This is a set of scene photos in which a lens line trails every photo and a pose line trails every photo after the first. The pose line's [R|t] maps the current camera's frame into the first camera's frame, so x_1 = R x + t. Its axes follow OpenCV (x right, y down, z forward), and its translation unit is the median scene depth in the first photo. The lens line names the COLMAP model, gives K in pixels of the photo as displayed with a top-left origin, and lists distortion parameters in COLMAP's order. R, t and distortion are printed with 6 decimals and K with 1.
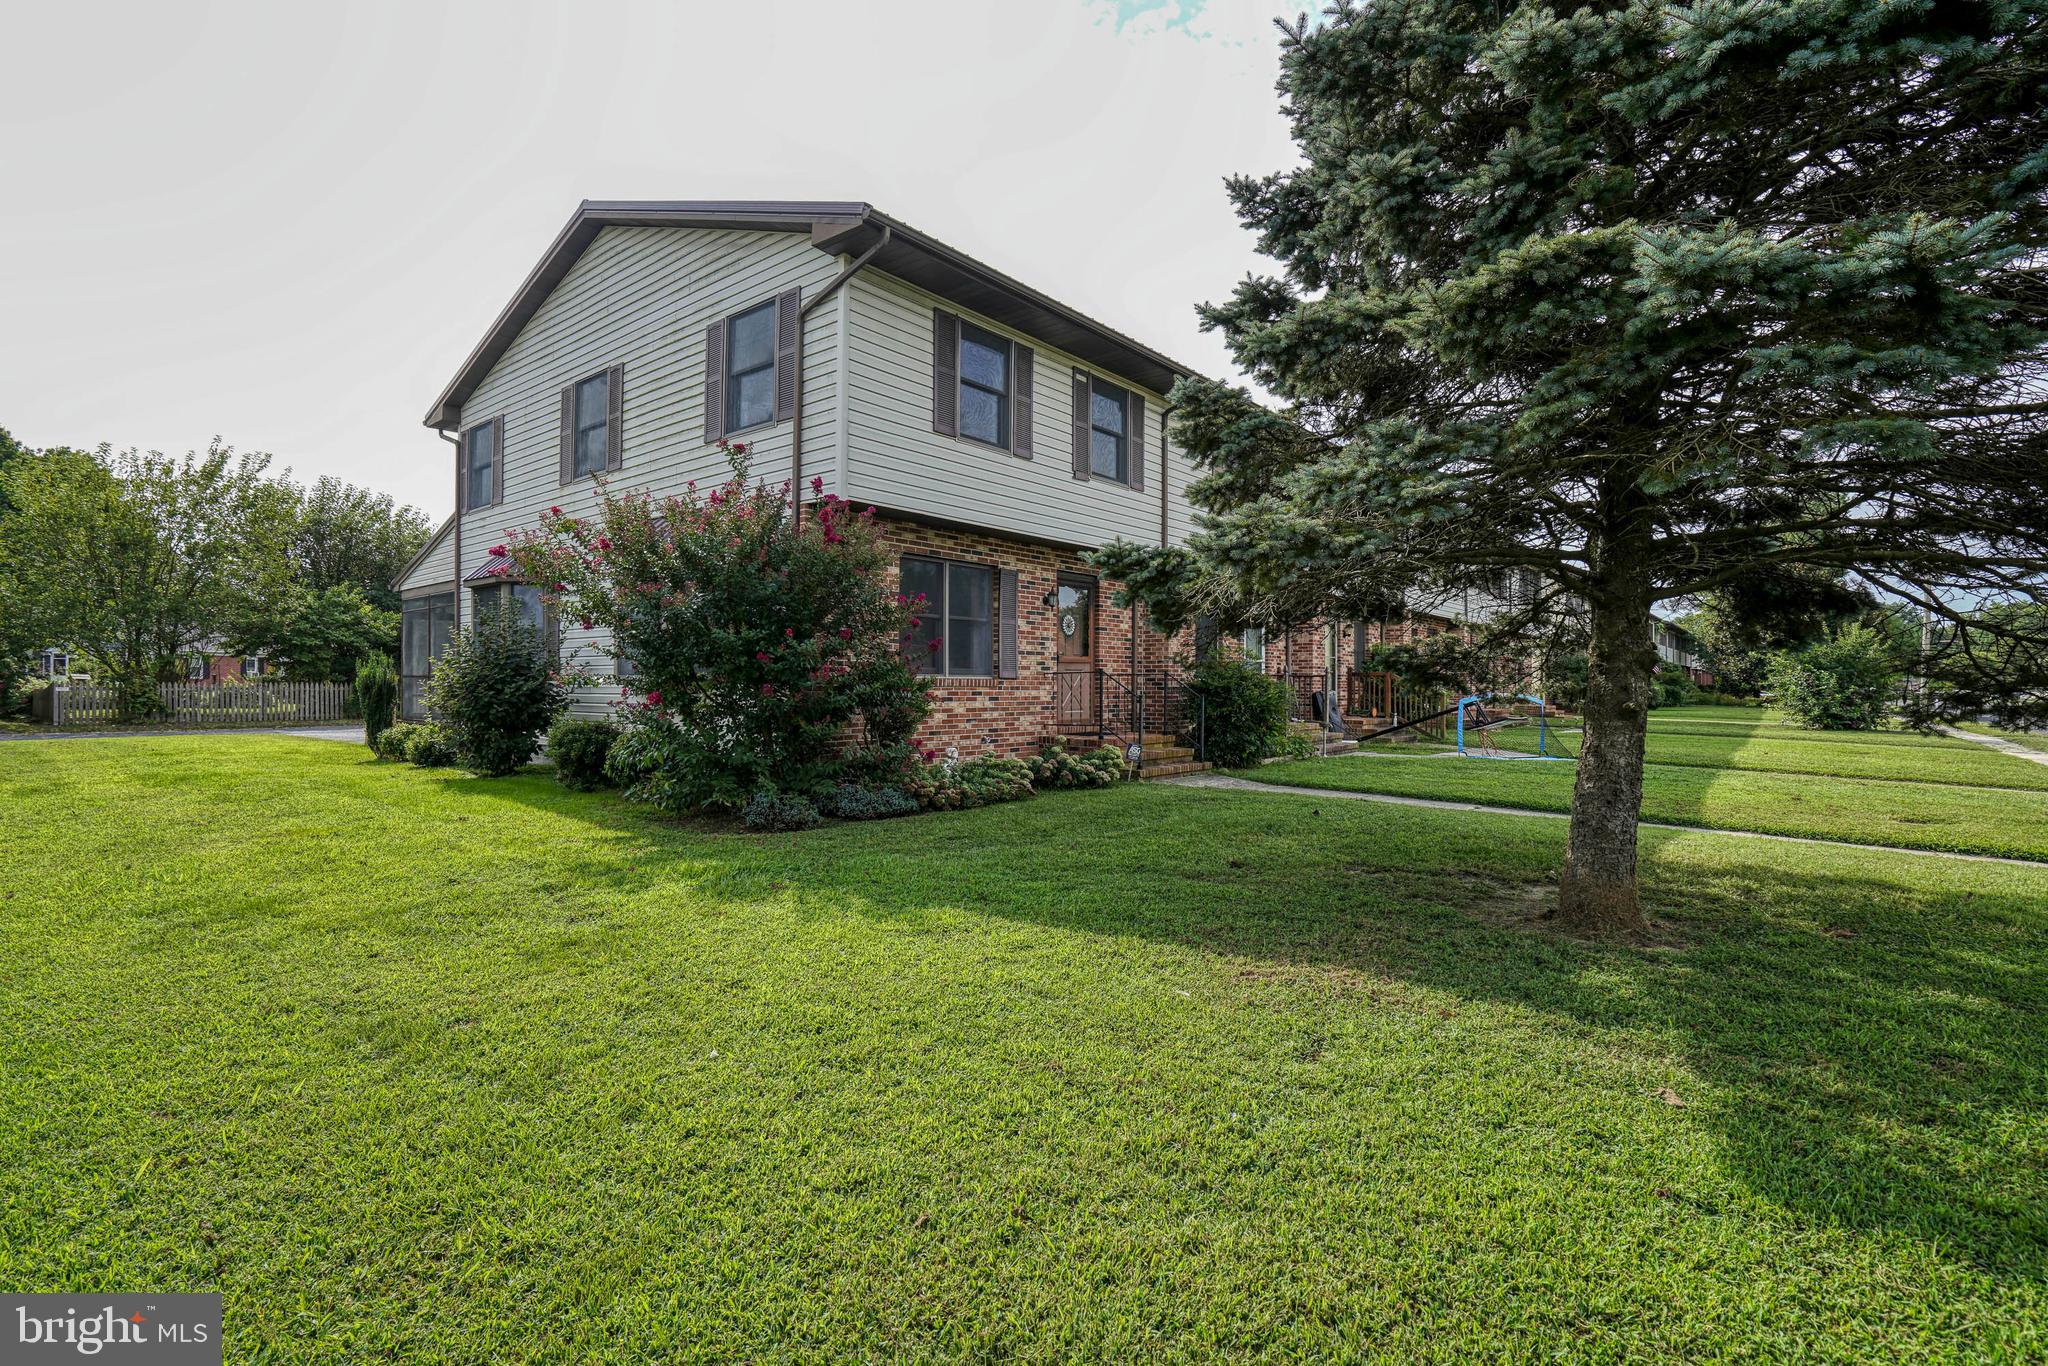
lens RADIAL K [[957.6, 0, 1032.2], [0, 957.6, 675.5], [0, 0, 1]] dist [-0.053851, 0.019984]
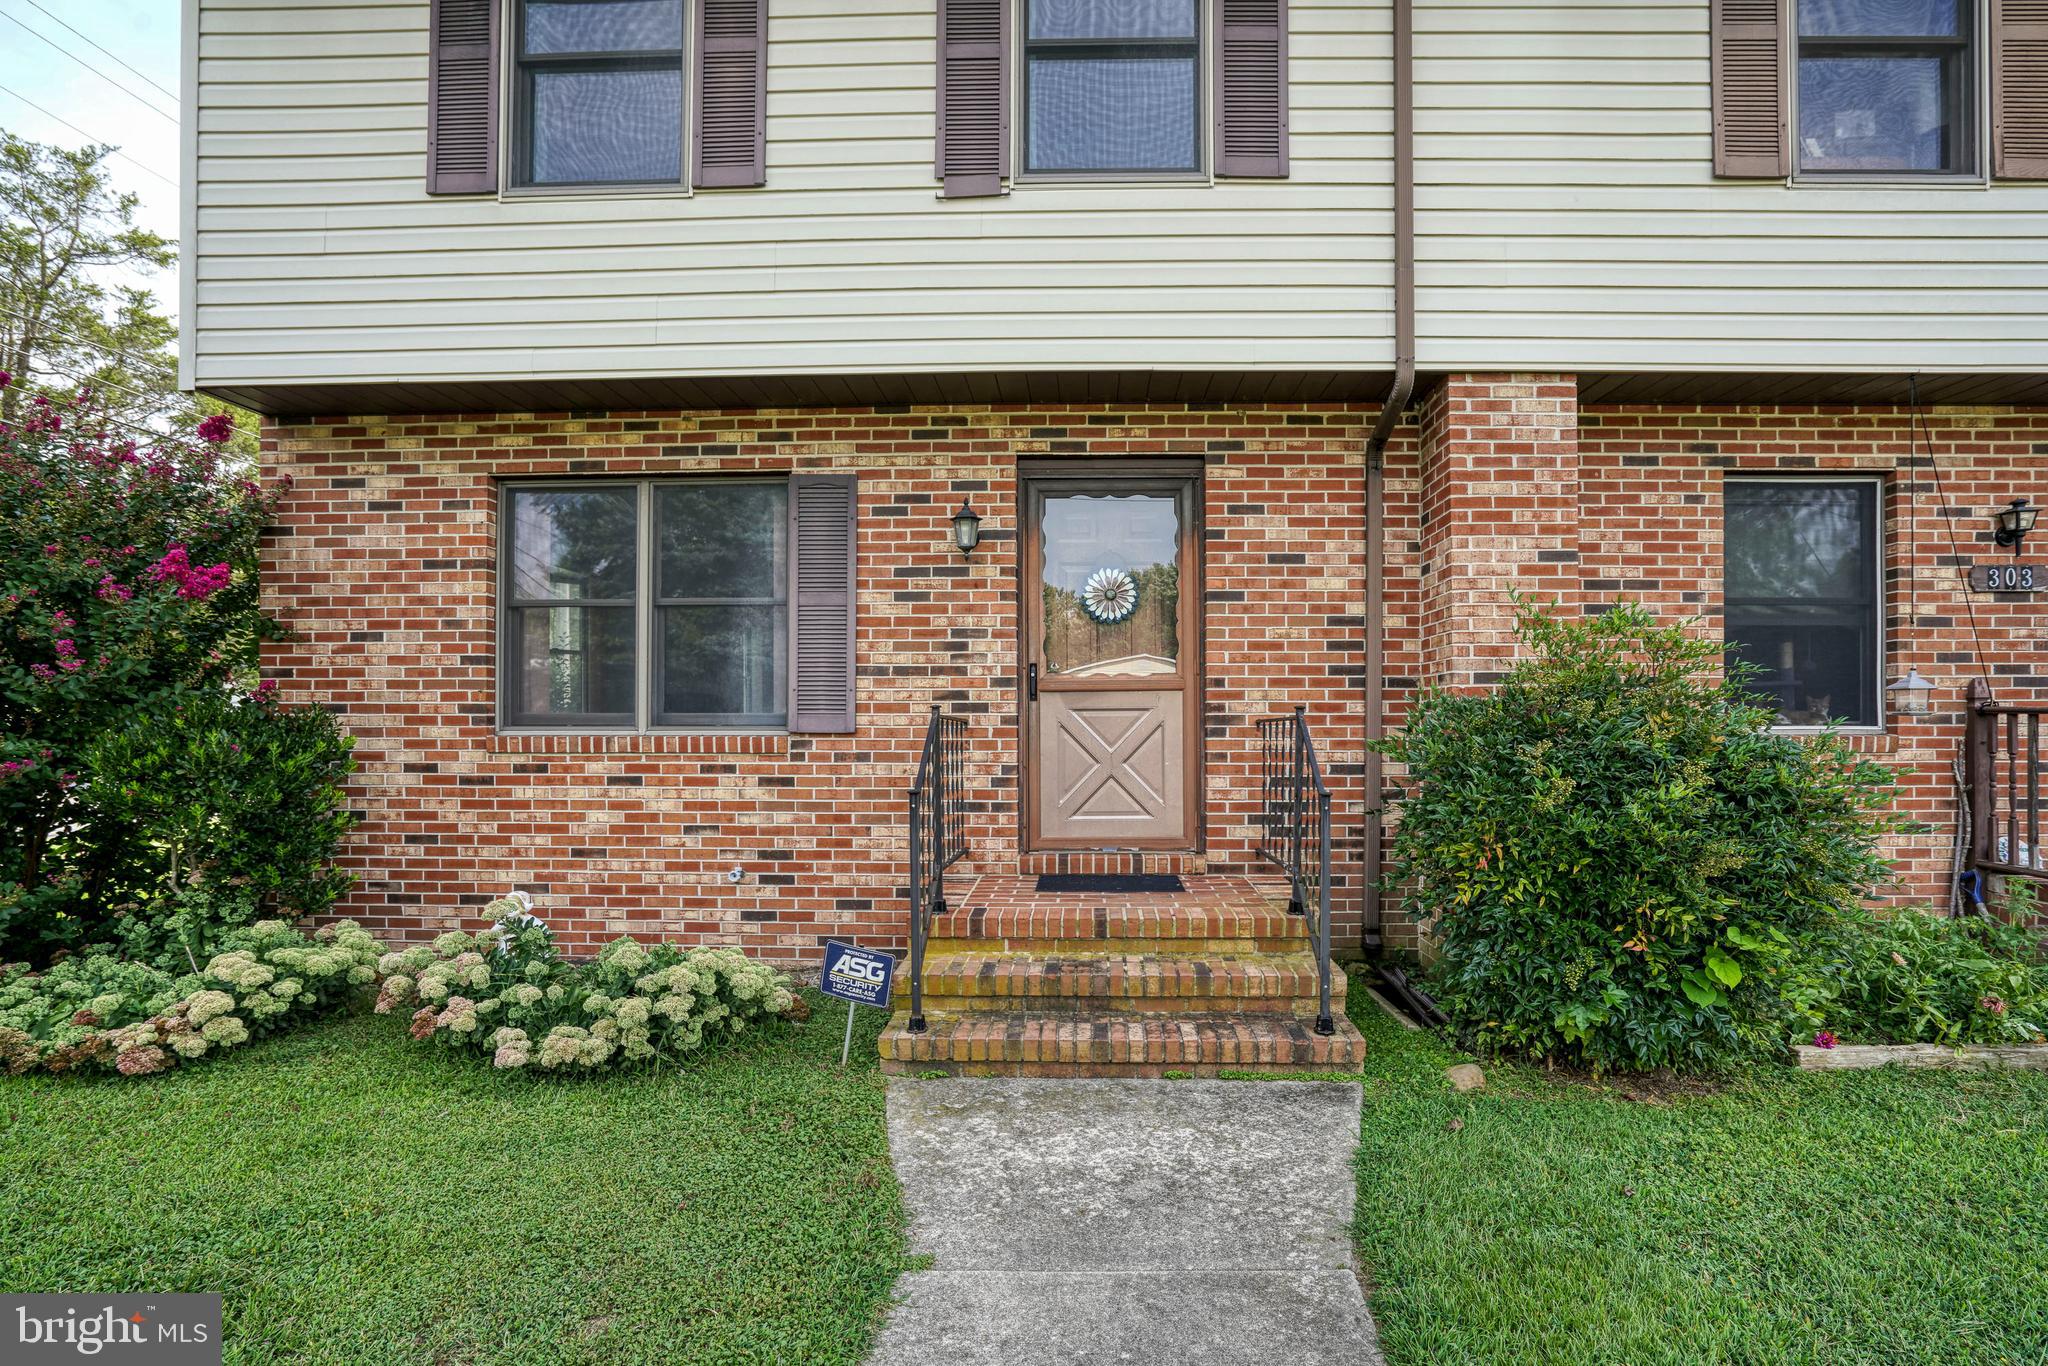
lens RADIAL K [[957.6, 0, 1045.9], [0, 957.6, 726.0], [0, 0, 1]] dist [-0.053851, 0.019984]
pose [[0.610907, 0.000632, -0.791702, 0.364697], [0.011143, 0.999894, 0.009396, -0.003158], [0.791624, -0.014562, 0.610835, 0.815847]]
